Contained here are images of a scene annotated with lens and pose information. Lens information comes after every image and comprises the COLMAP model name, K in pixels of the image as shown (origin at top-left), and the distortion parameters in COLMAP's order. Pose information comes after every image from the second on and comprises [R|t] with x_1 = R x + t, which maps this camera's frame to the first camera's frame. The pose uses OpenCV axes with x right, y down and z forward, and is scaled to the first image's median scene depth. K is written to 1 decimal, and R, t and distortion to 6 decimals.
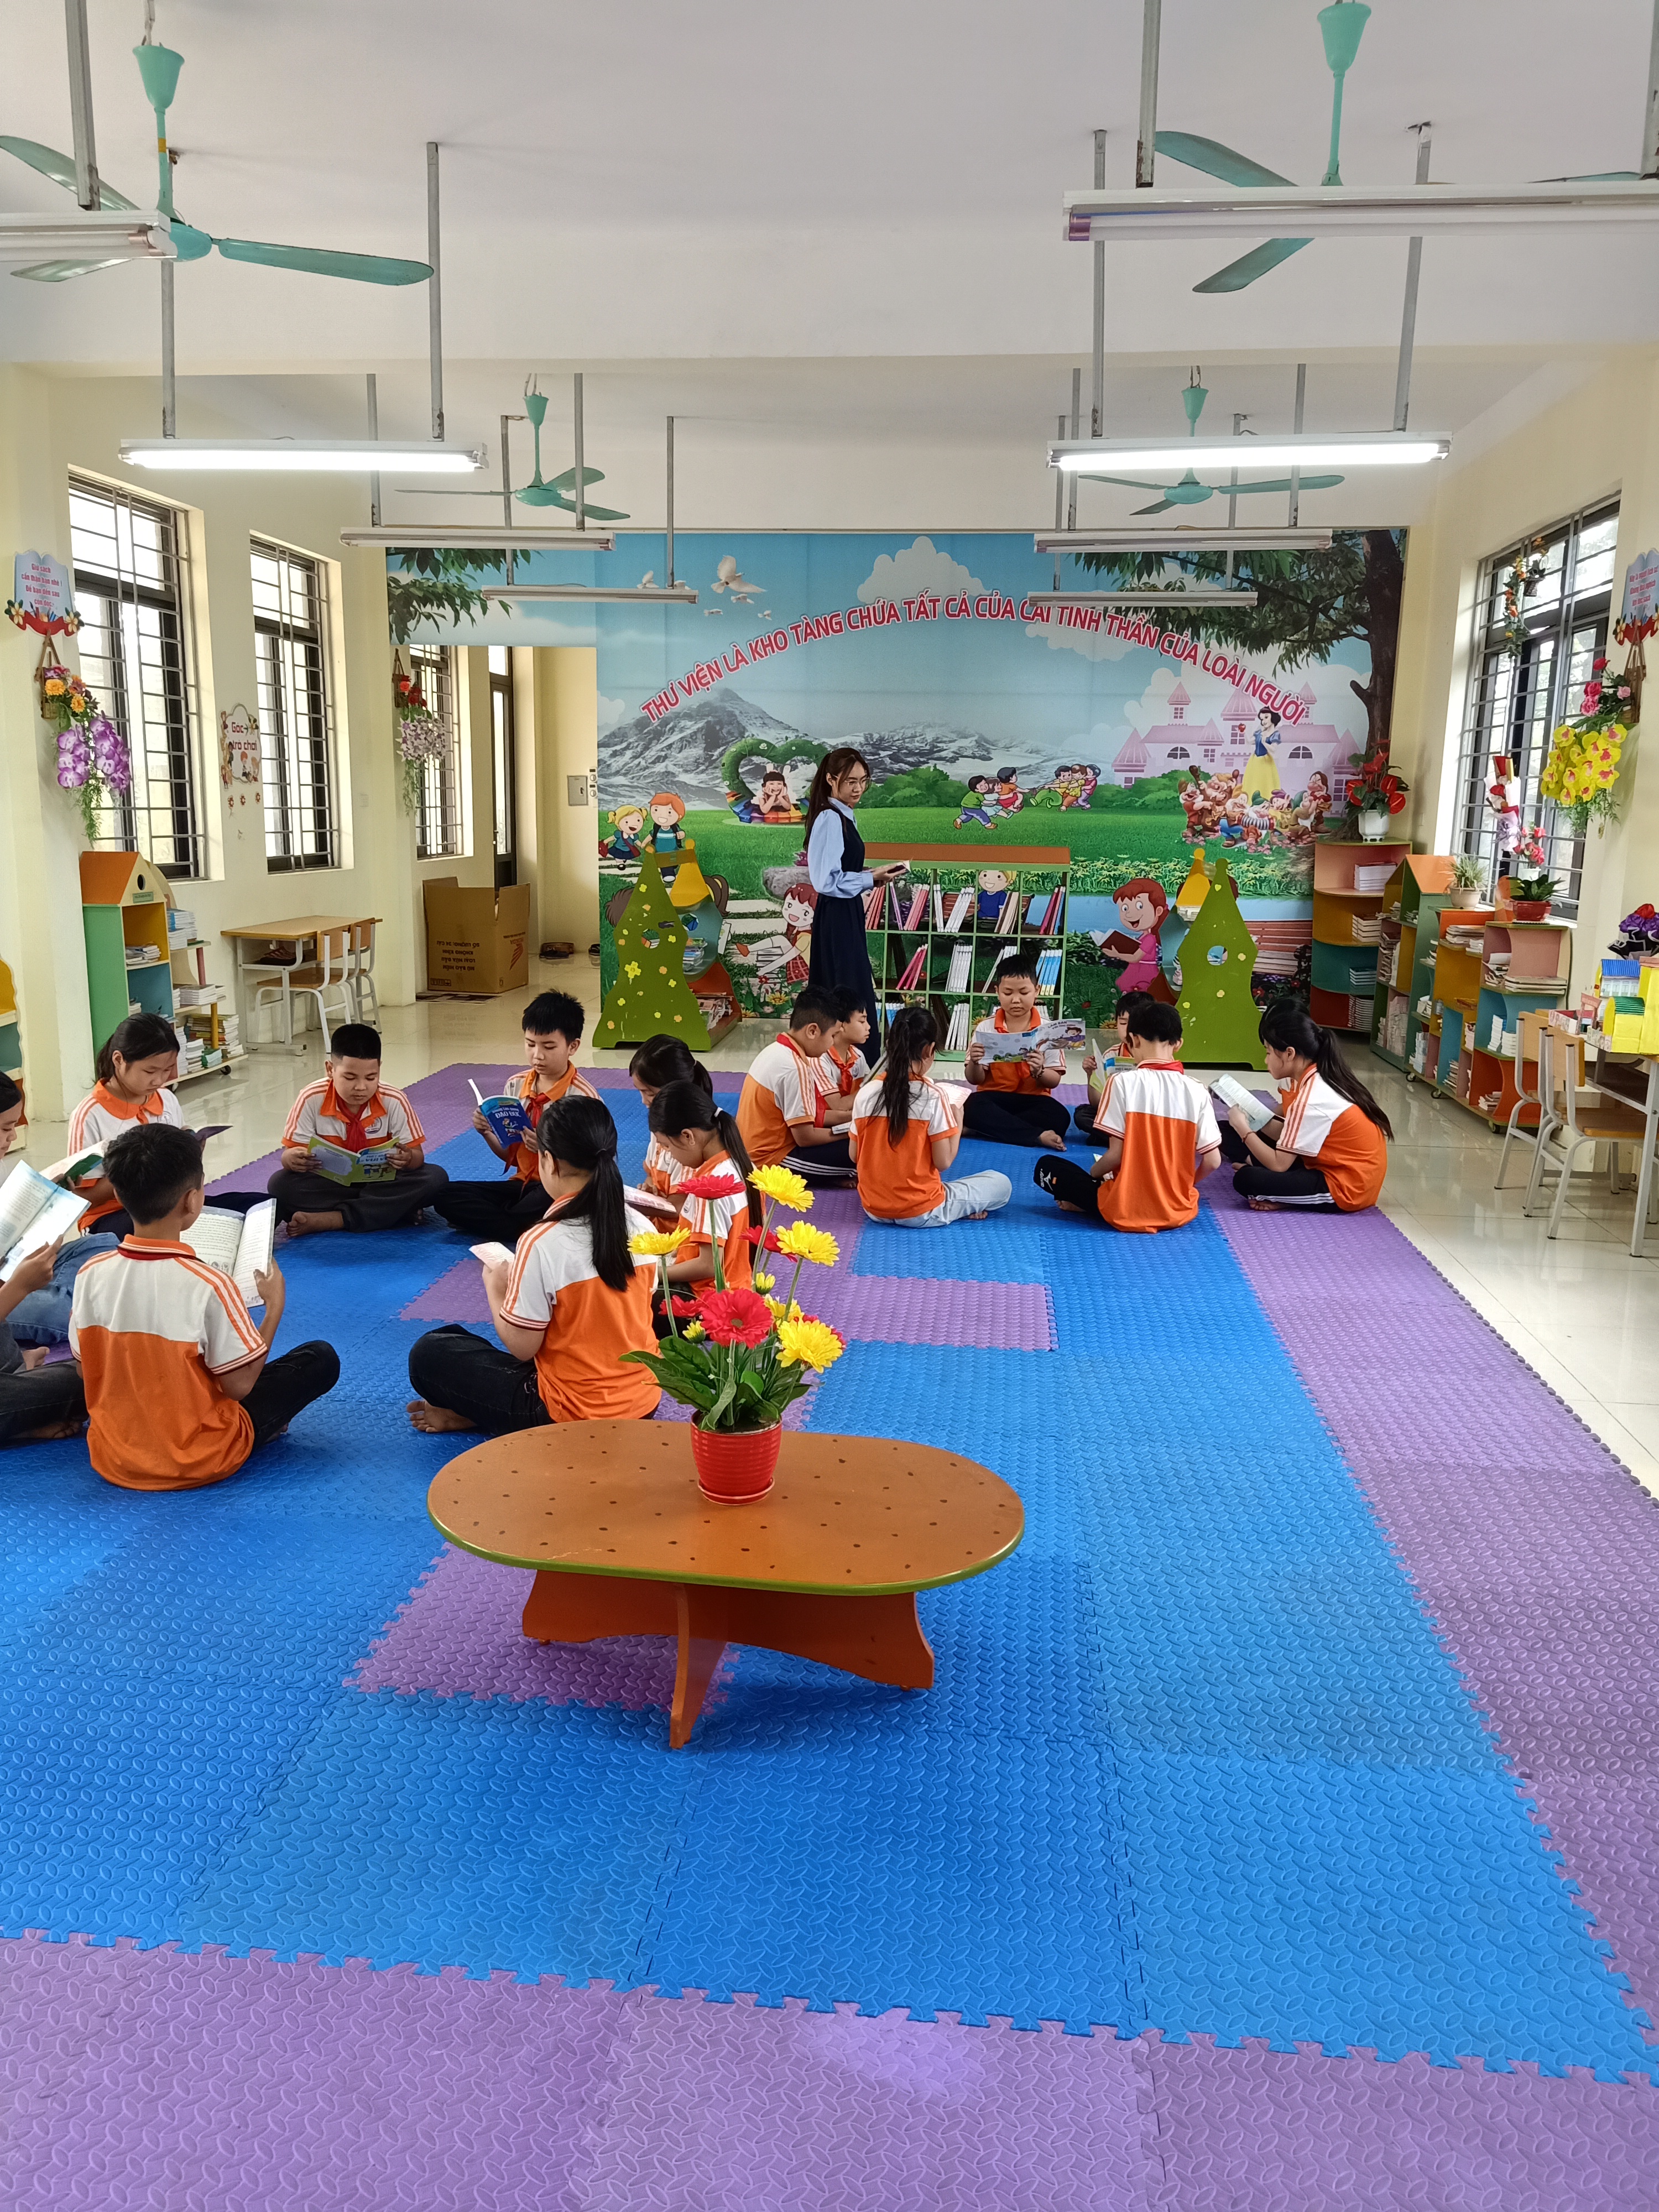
lens RADIAL K [[1598.0, 0, 832.4], [0, 1598.0, 1094.5], [0, 0, 1]] dist [0.097206, -0.113354]
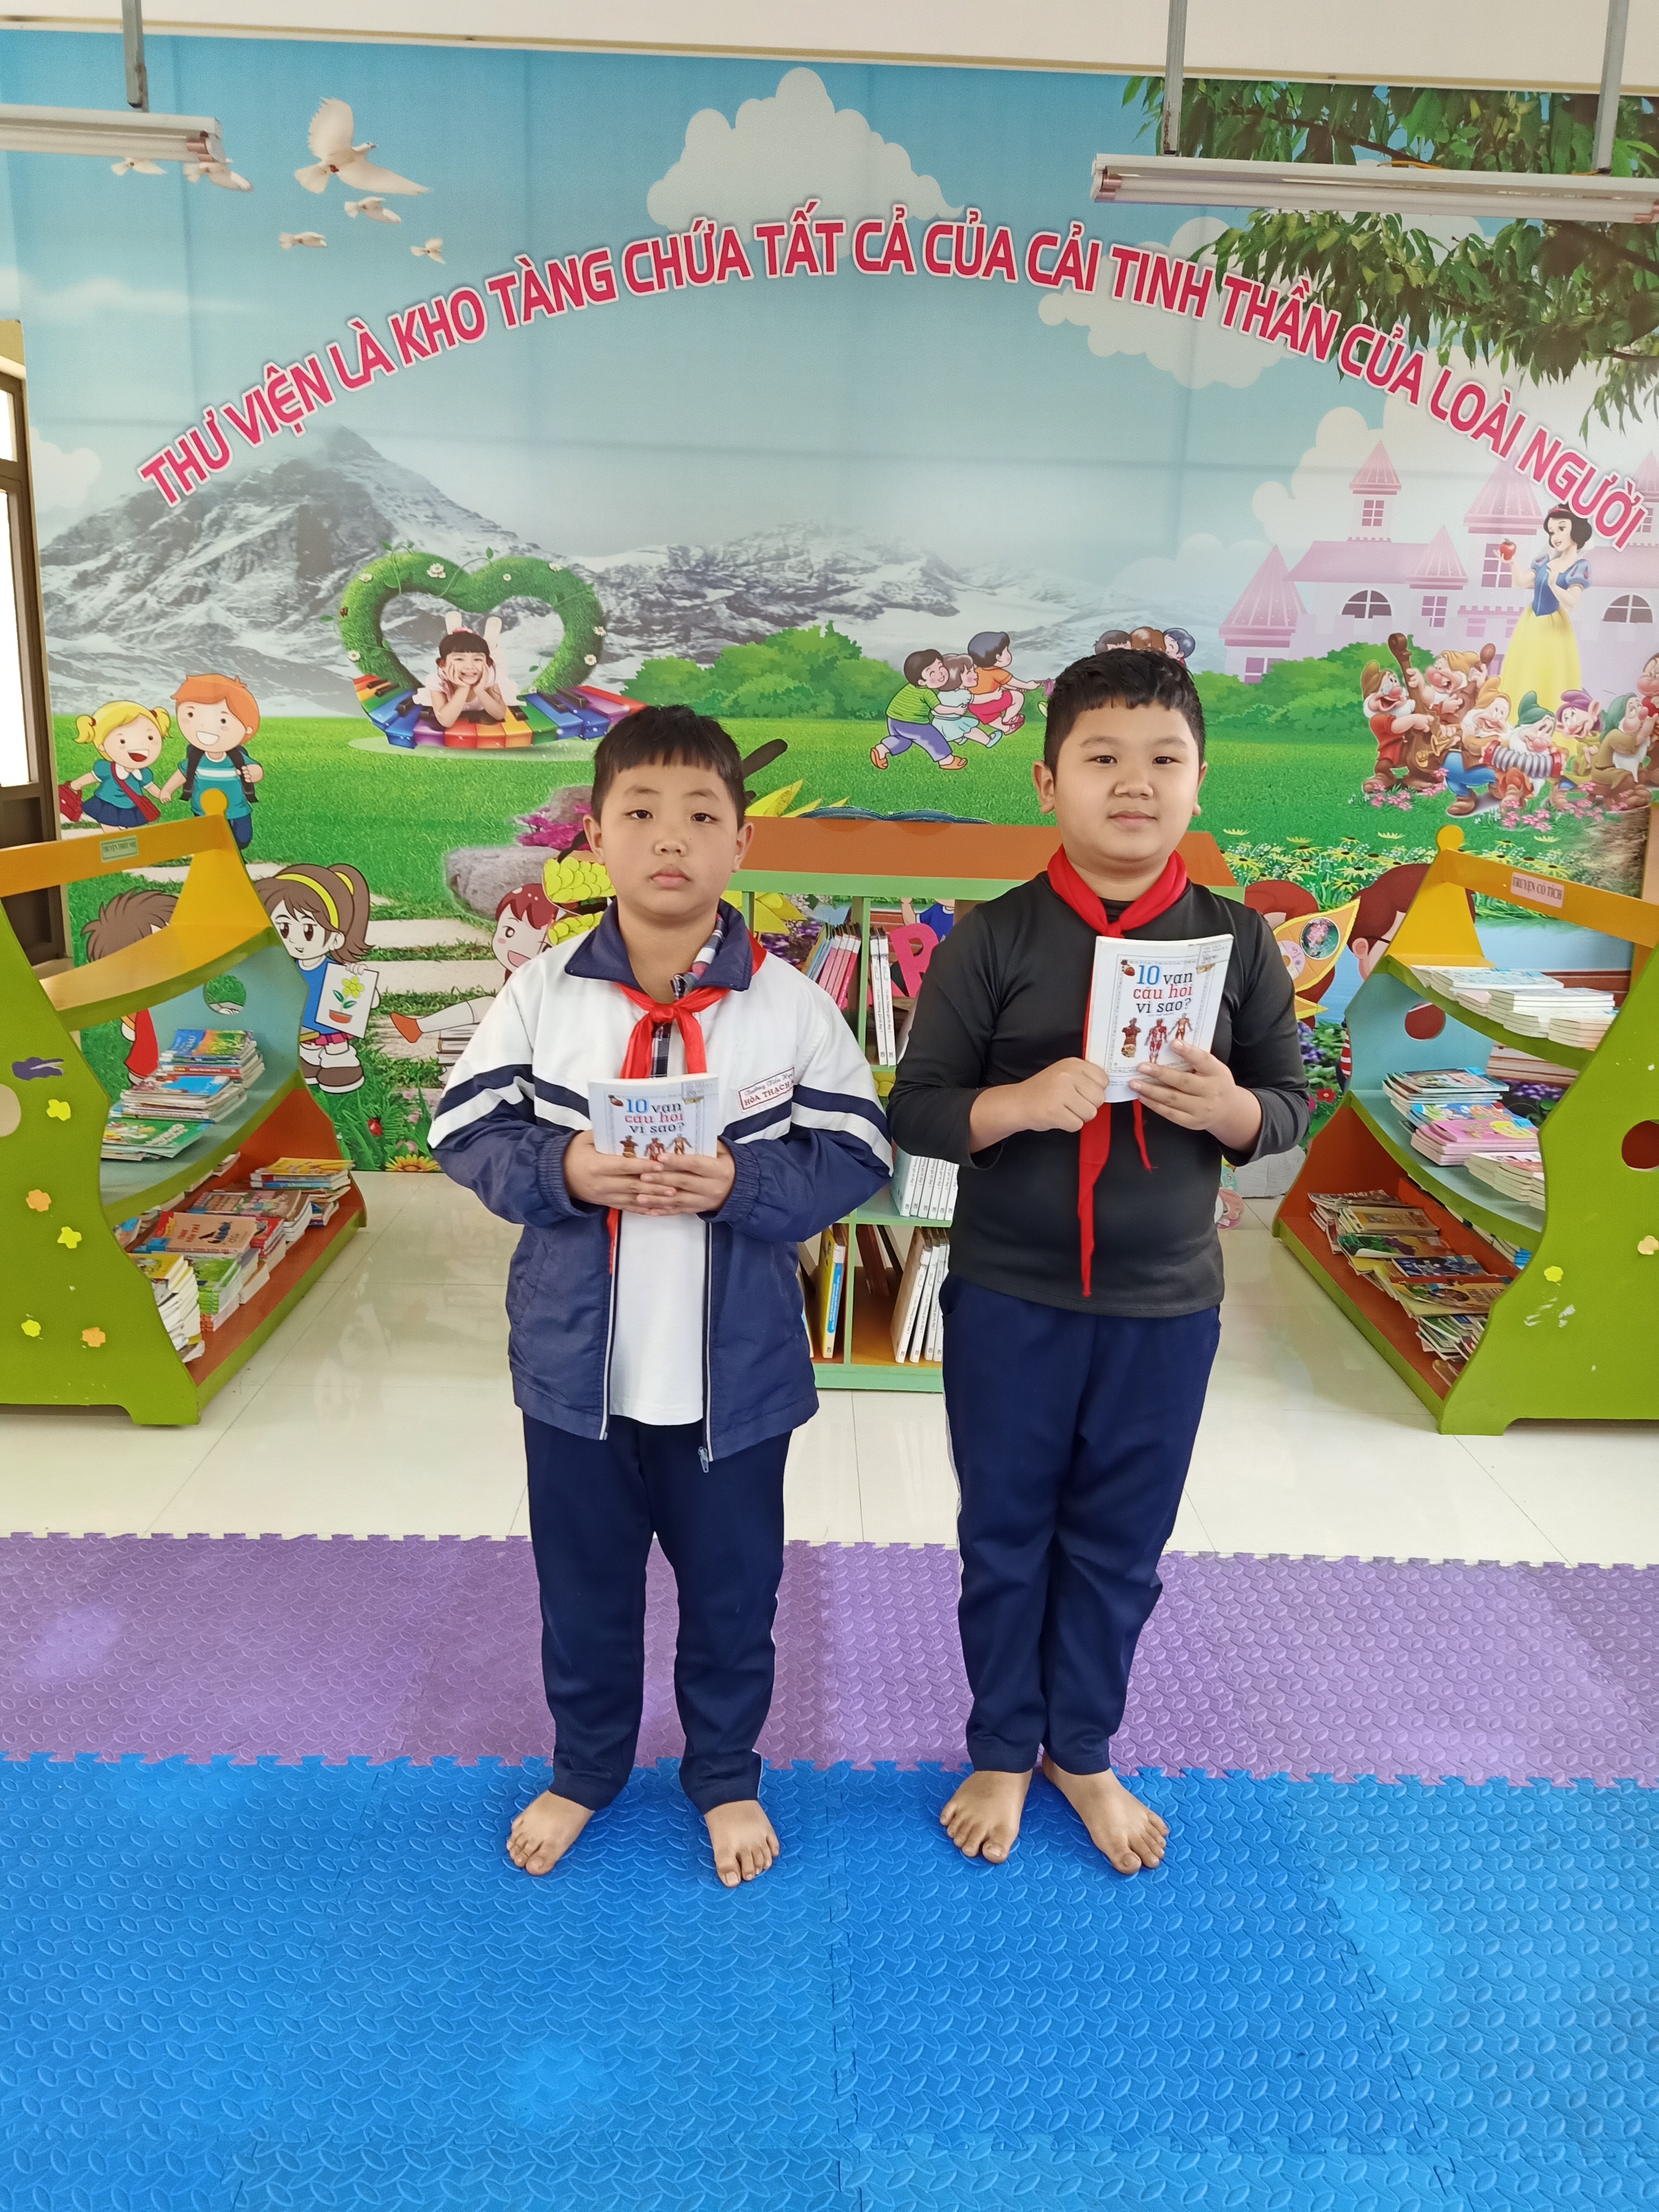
lens RADIAL K [[1598.0, 0, 810.3], [0, 1598.0, 1099.1], [0, 0, 1]] dist [0.097206, -0.113354]
pose [[0.993478, -0.011455, 0.113451, 0.006447], [0.006632, 0.999062, 0.042797, -0.096388], [-0.113835, -0.041766, 0.992621, 0.574130]]
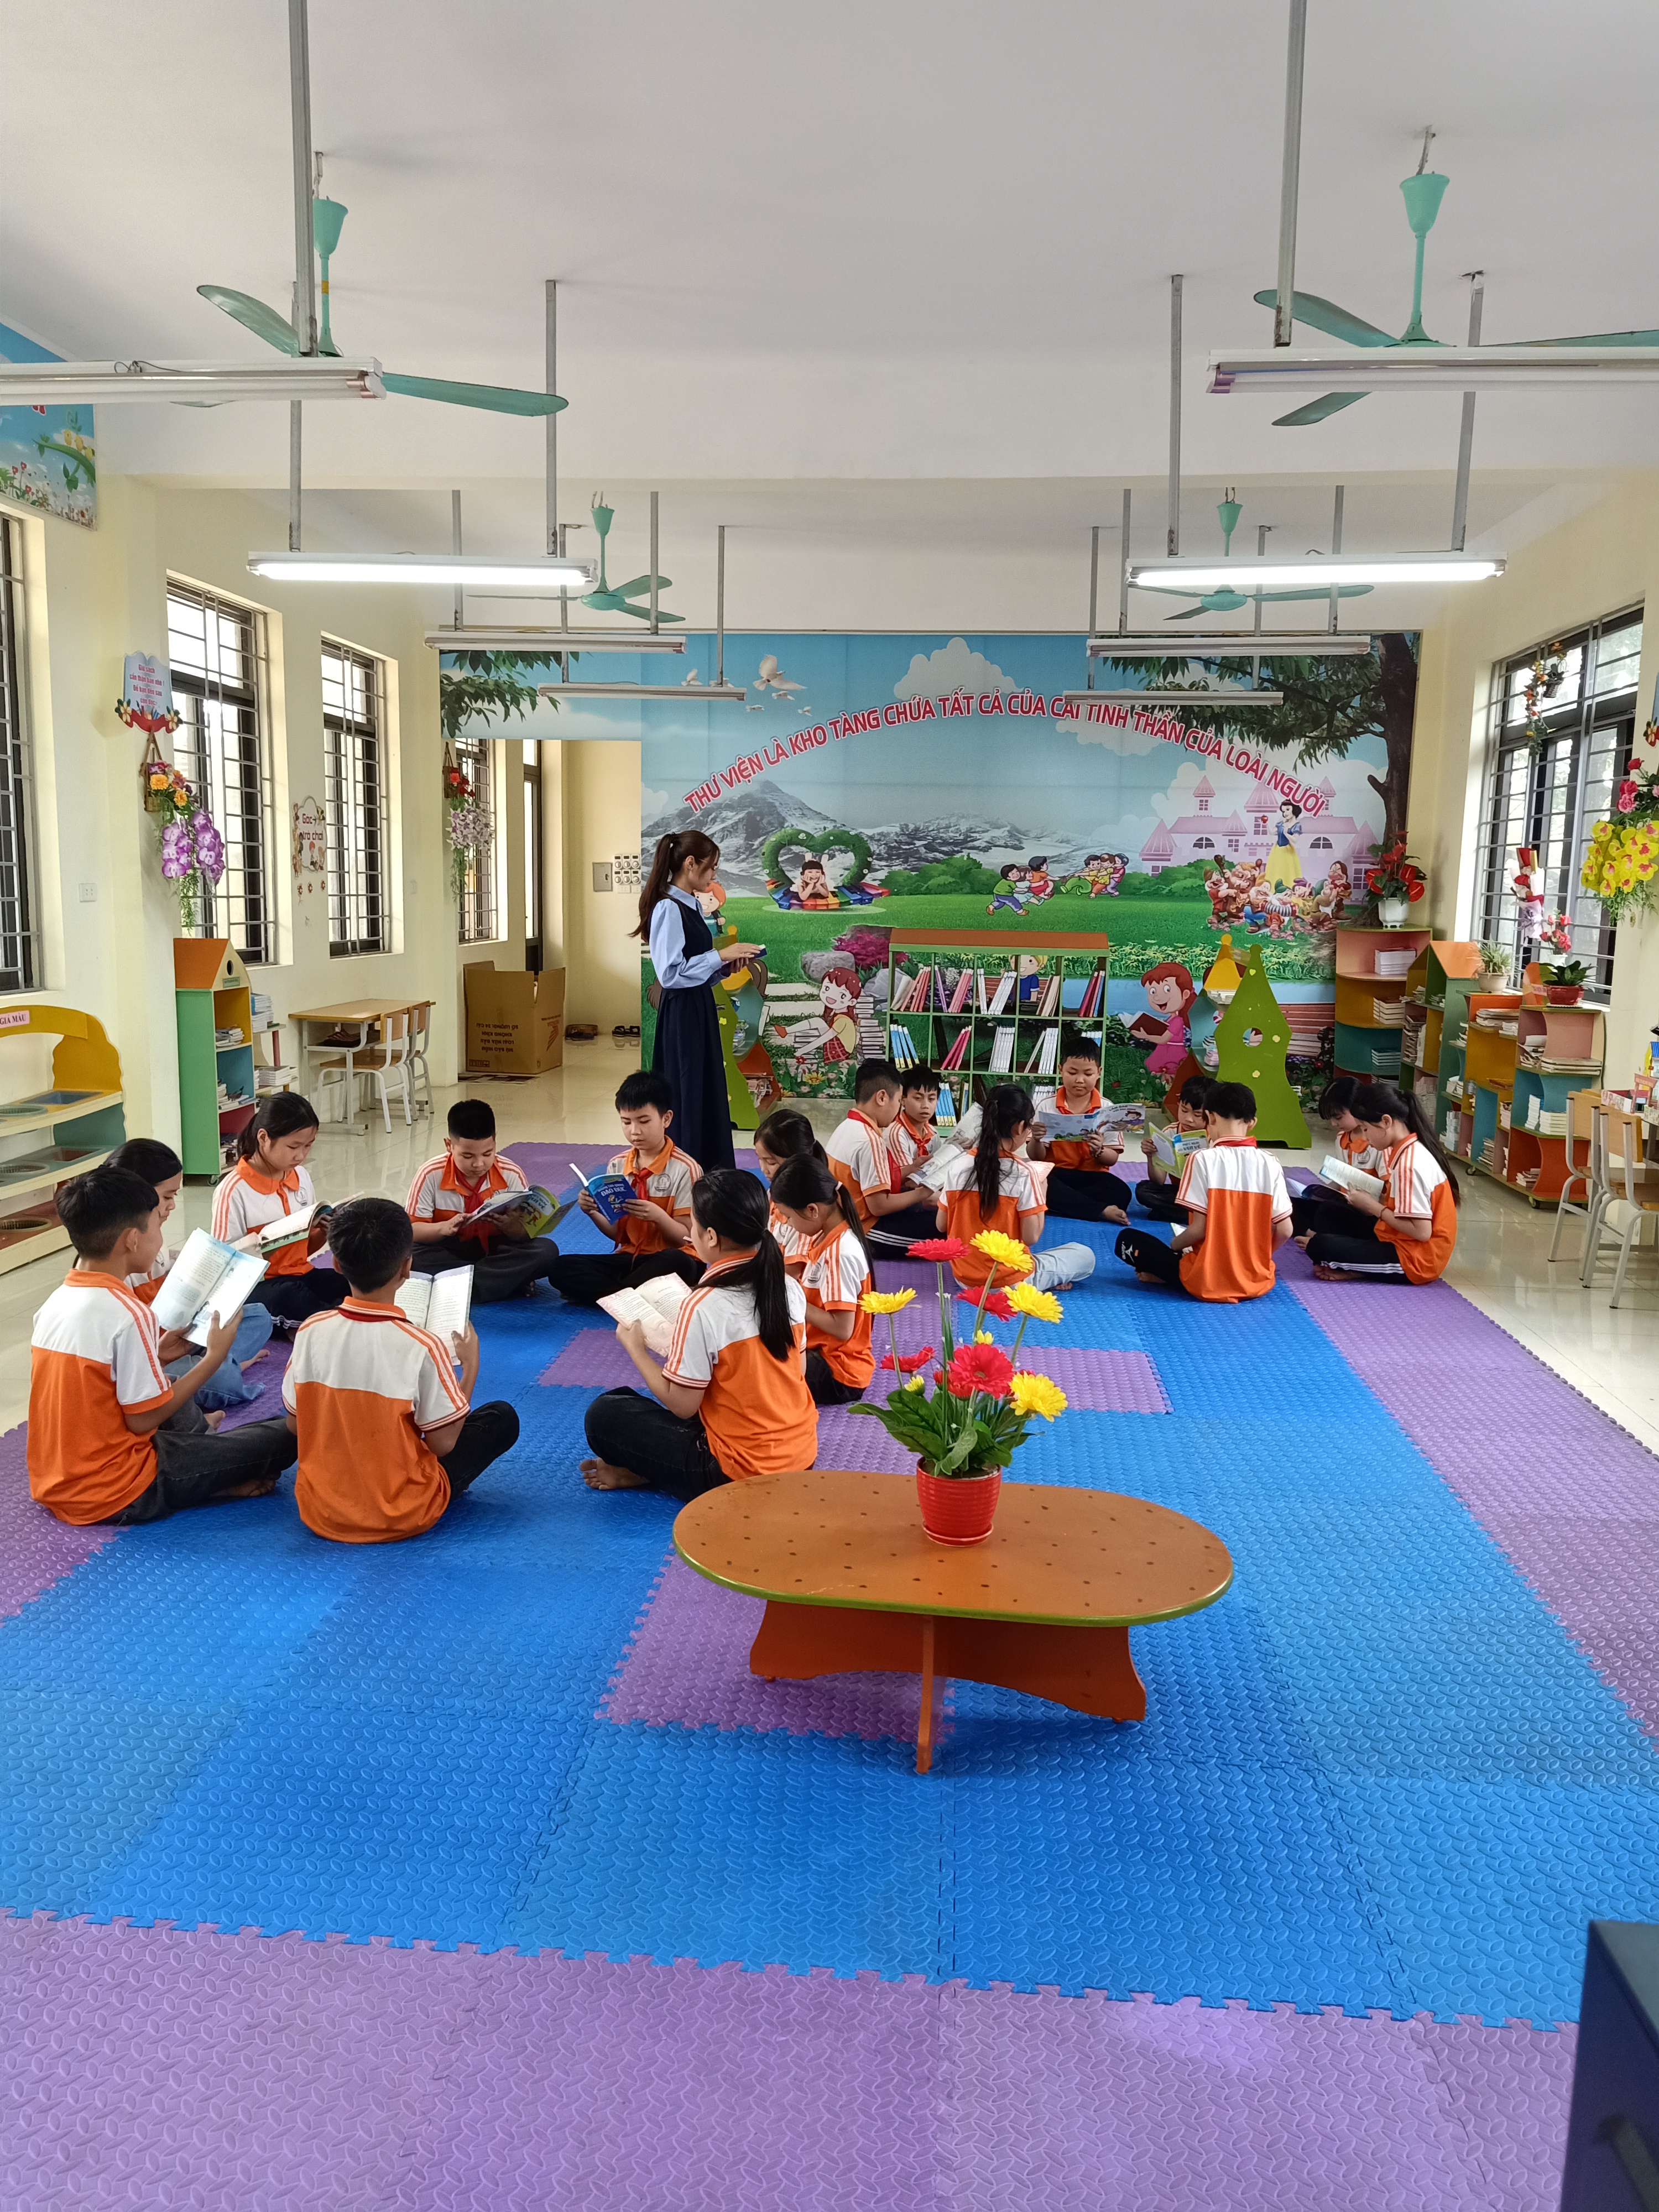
lens RADIAL K [[1598.0, 0, 829.1], [0, 1598.0, 1098.0], [0, 0, 1]] dist [0.097206, -0.113354]
pose [[0.999851, -0.000864, 0.017244, -0.045882], [0.001695, 0.998836, -0.048205, 0.001835], [-0.017182, 0.048227, 0.998689, -0.025027]]
